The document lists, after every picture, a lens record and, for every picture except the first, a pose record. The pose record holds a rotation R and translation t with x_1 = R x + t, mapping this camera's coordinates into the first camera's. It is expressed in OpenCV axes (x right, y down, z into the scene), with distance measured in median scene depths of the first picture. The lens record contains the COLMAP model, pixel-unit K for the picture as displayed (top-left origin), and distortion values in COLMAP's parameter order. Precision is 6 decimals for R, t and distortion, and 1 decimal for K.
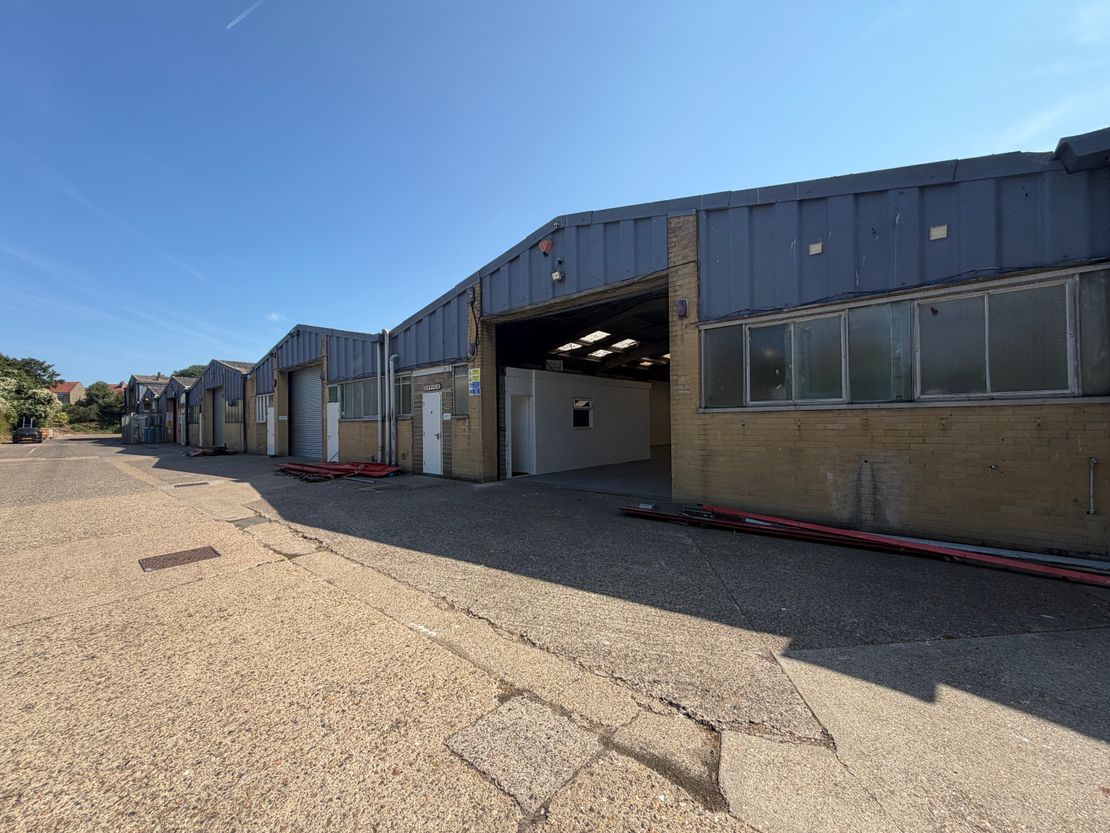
lens RADIAL K [[447.3, 0, 555.0], [0, 447.3, 416.5], [0, 0, 1]] dist [-0.000818, -0.000217]
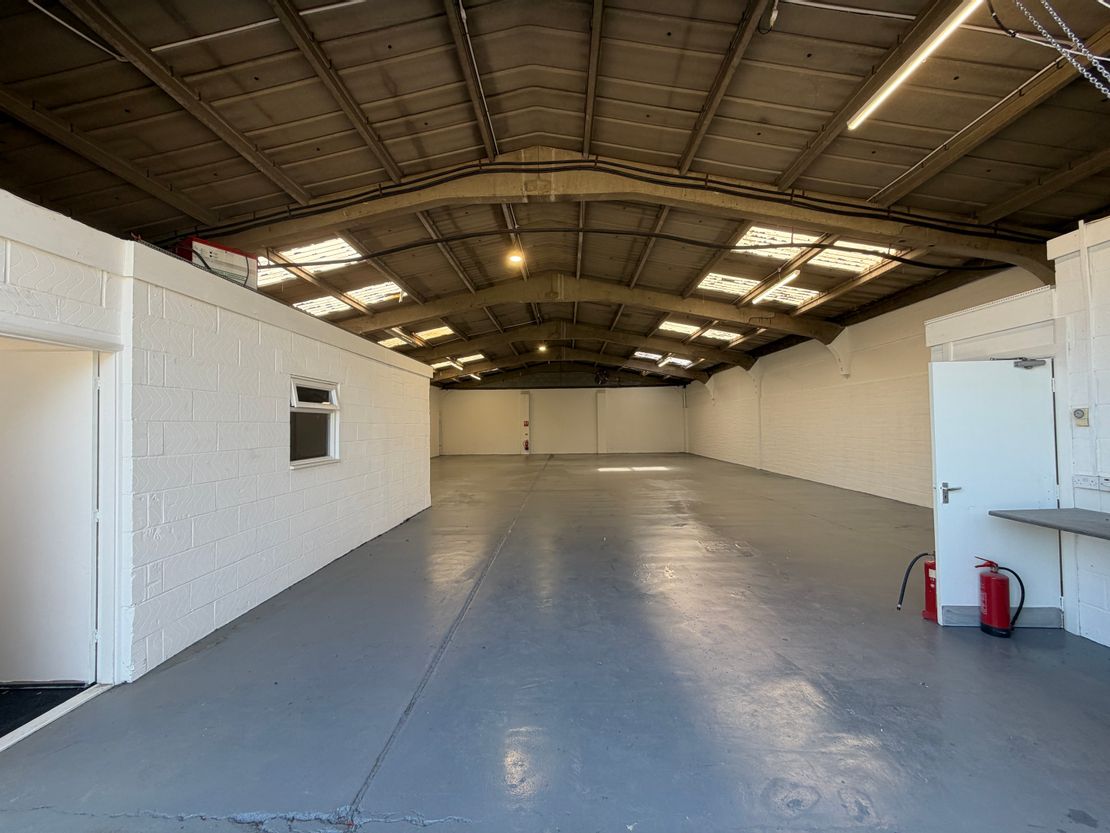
lens RADIAL K [[447.3, 0, 555.0], [0, 447.3, 416.5], [0, 0, 1]] dist [-0.000818, -0.000217]
pose [[0.779371, 0.013793, 0.626411, -0.015584], [0.000309, 0.999749, -0.022398, -0.004057], [-0.626563, 0.017650, 0.779171, 0.604632]]
